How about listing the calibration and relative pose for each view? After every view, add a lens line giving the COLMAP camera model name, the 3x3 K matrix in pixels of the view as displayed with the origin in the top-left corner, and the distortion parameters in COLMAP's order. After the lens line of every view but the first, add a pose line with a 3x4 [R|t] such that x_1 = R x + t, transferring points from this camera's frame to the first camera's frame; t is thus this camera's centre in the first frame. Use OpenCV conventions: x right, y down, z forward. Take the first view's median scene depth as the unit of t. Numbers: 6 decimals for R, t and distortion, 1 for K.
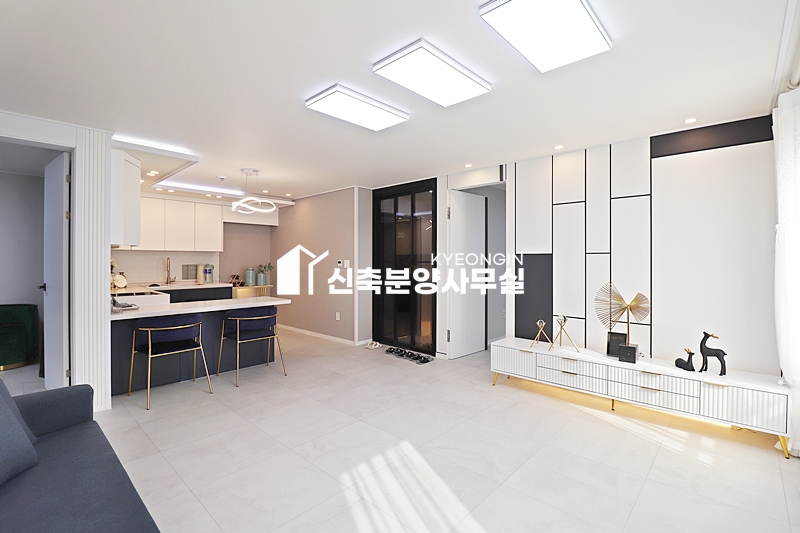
lens RADIAL K [[367.2, 0, 403.8], [0, 367.2, 261.1], [0, 0, 1]] dist [0.001020, -0.012256]
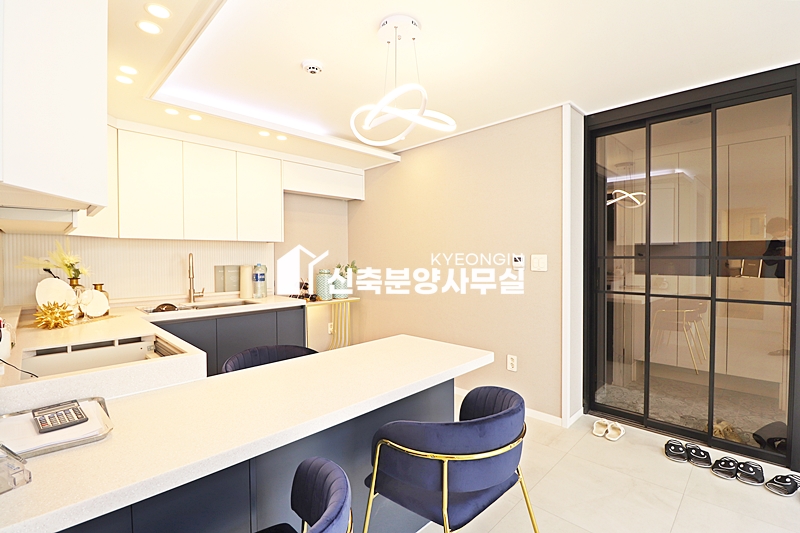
lens RADIAL K [[371.2, 0, 401.7], [0, 371.2, 261.5], [0, 0, 1]] dist [0.000279, -0.012850]
pose [[0.999448, -0.008062, -0.032222, -0.309380], [0.008516, 0.999866, 0.013988, -0.002043], [0.032105, -0.014255, 0.999383, 0.457859]]
